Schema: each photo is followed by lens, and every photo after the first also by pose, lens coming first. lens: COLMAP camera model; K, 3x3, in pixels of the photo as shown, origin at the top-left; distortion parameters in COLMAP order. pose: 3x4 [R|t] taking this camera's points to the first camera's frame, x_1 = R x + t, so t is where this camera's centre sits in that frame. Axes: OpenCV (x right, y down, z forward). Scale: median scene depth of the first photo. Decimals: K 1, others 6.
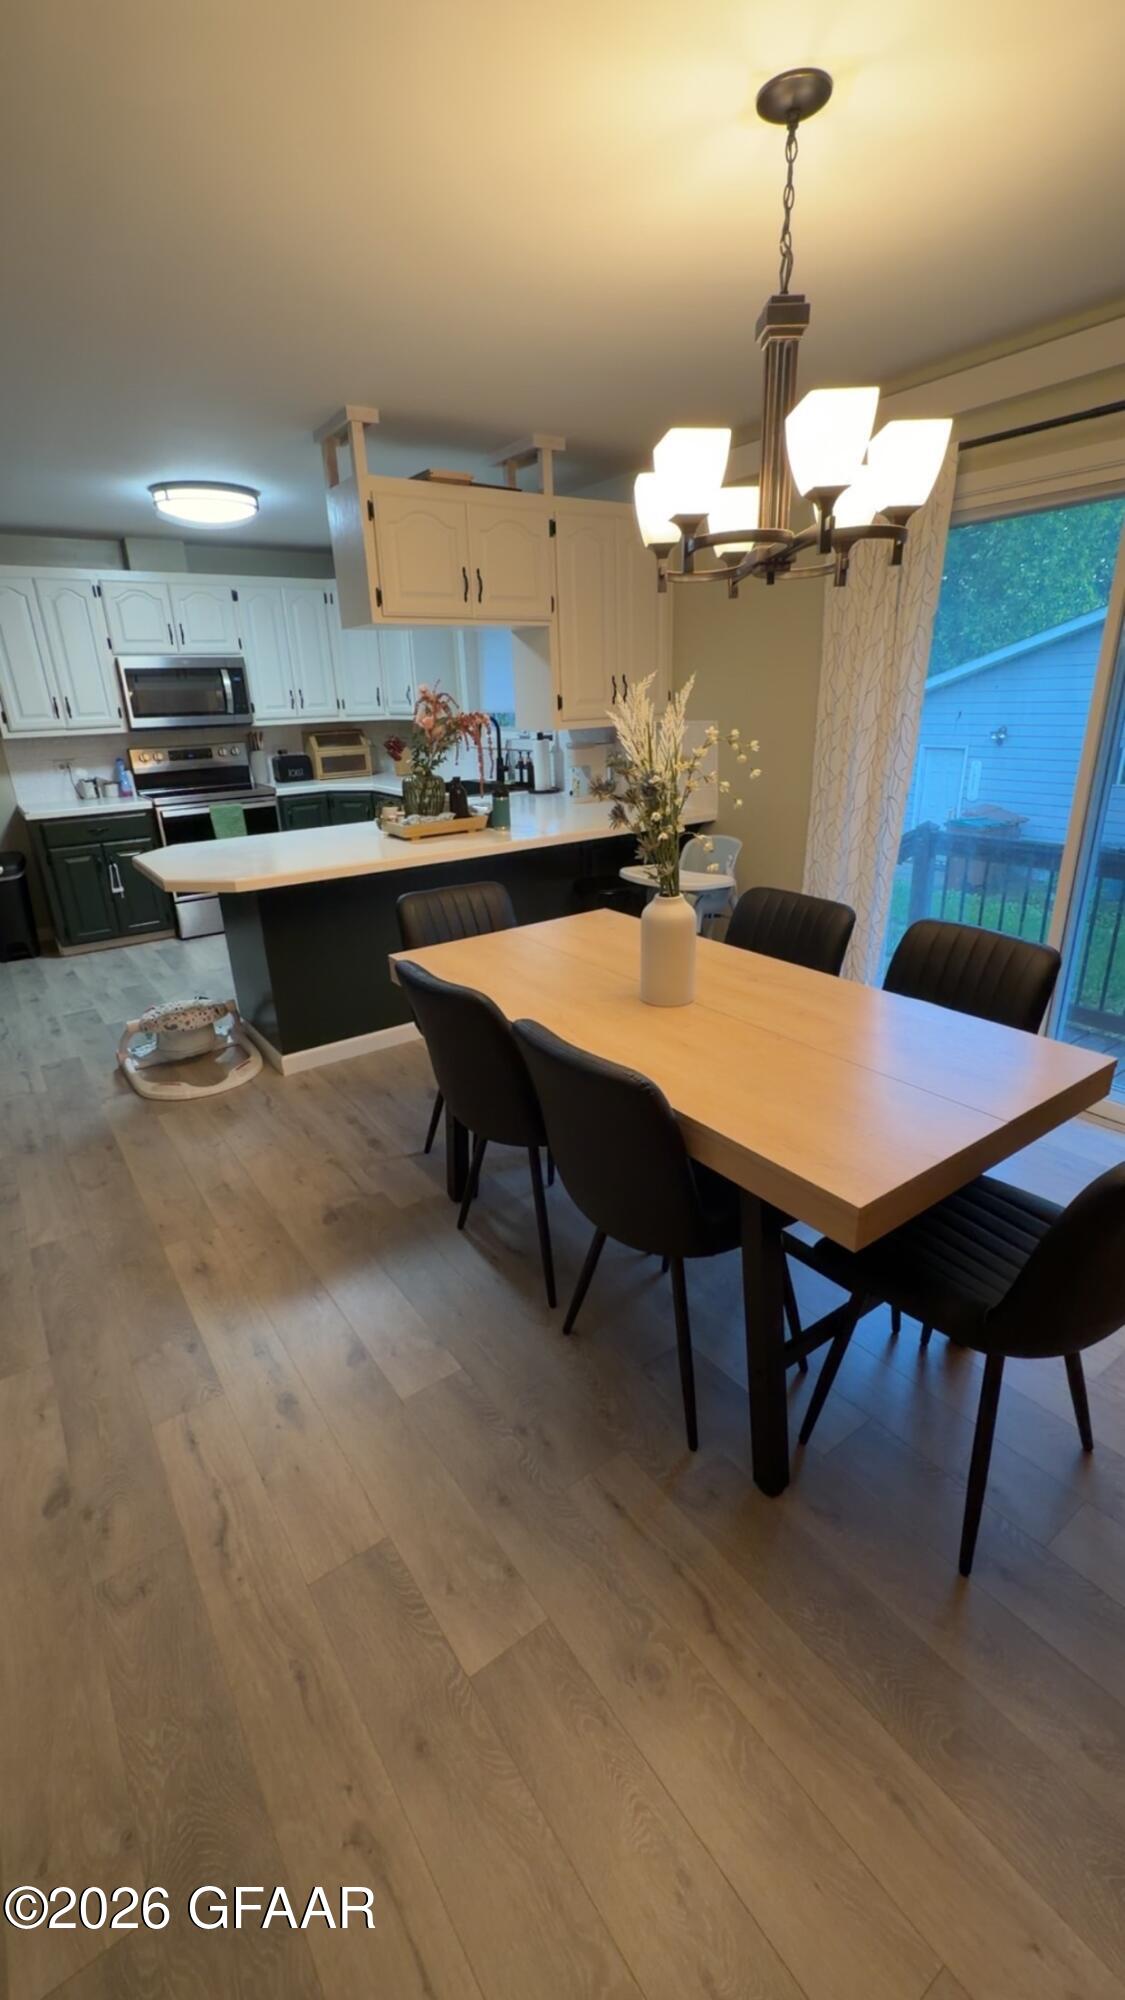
lens RADIAL K [[840.3, 0, 560.2], [0, 840.3, 1005.2], [0, 0, 1]] dist [0.001474, -0.000228]
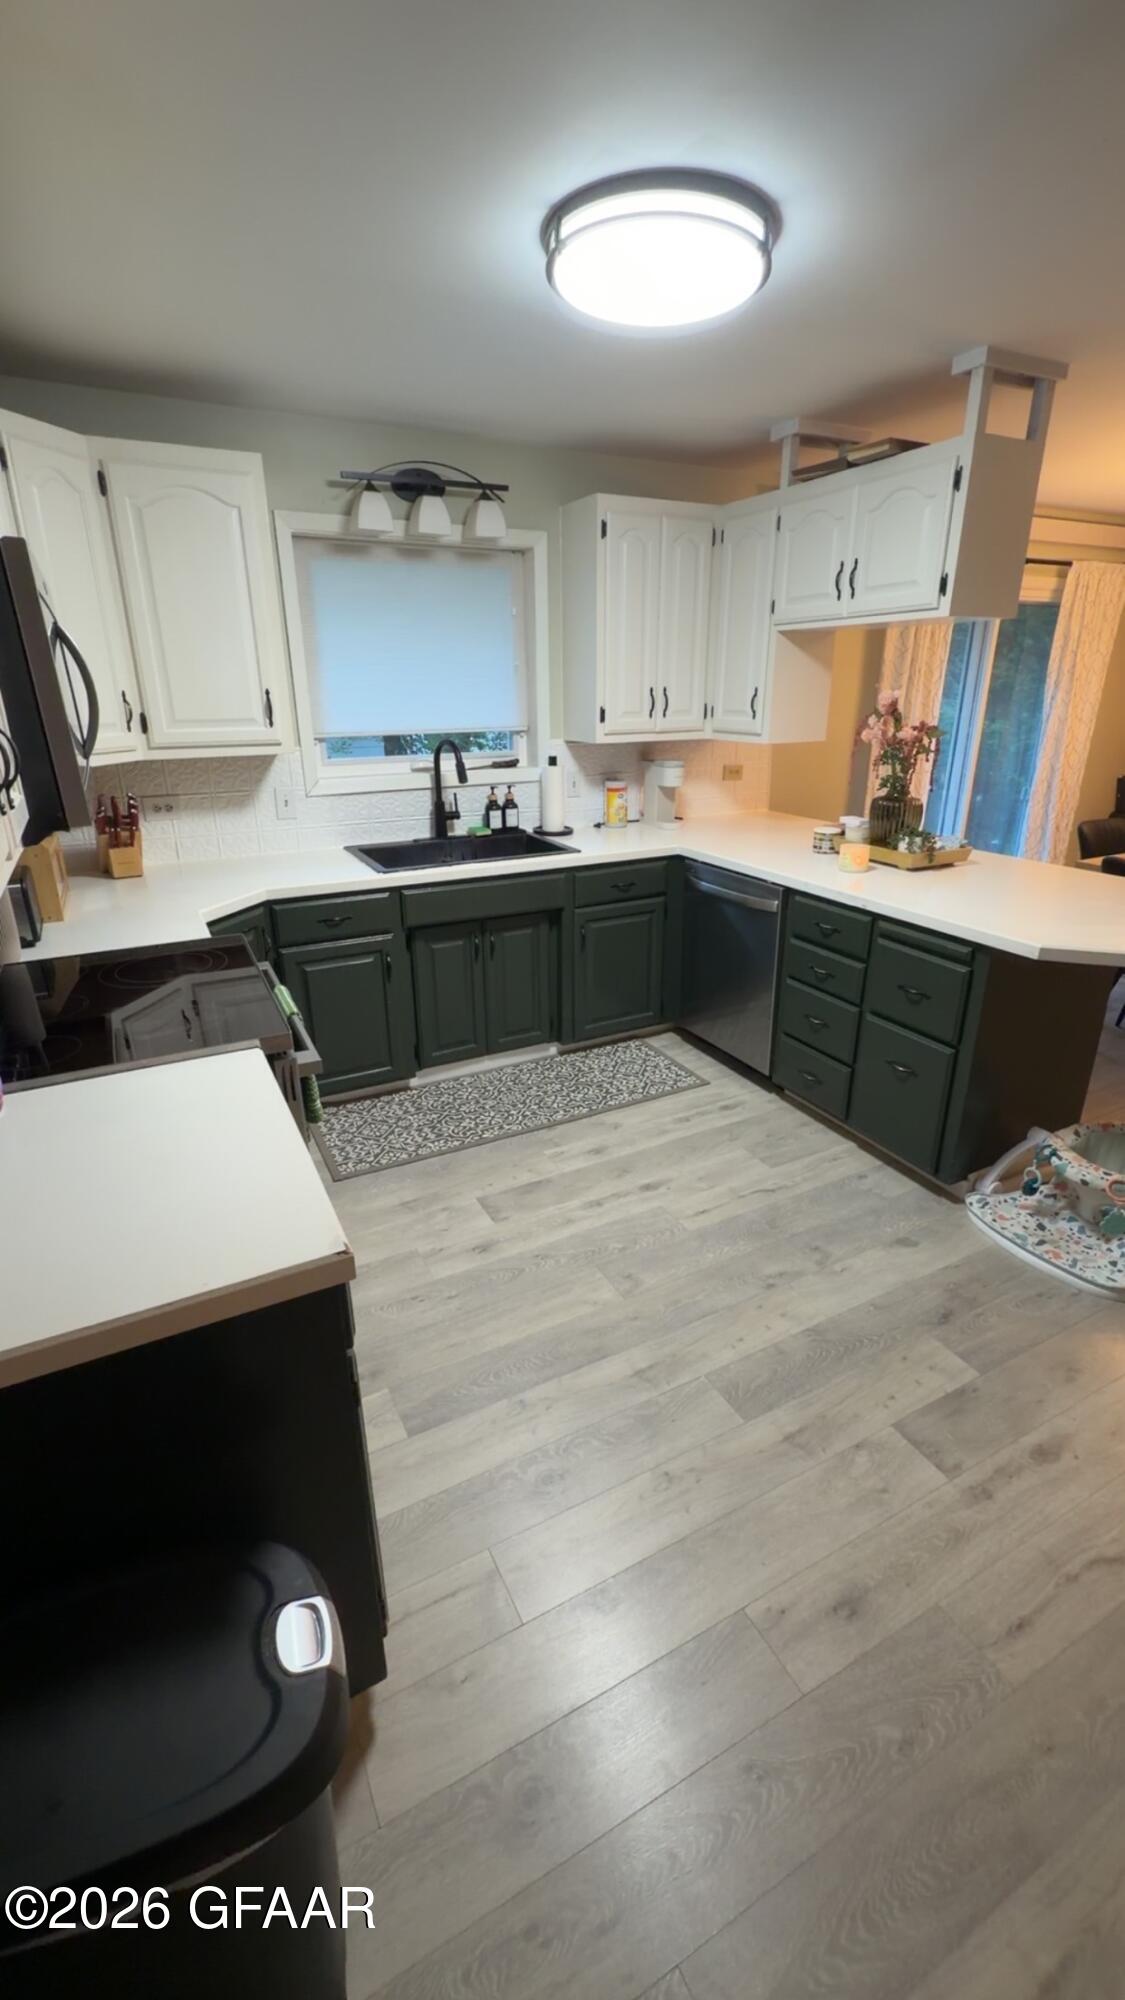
lens RADIAL K [[840.3, 0, 562.8], [0, 840.3, 1003.1], [0, 0, 1]] dist [0.001474, -0.000228]
pose [[0.132273, -0.321954, 0.937470, -1.175832], [0.350701, 0.899805, 0.259537, -0.464425], [-0.927099, 0.294442, 0.231930, 1.288152]]
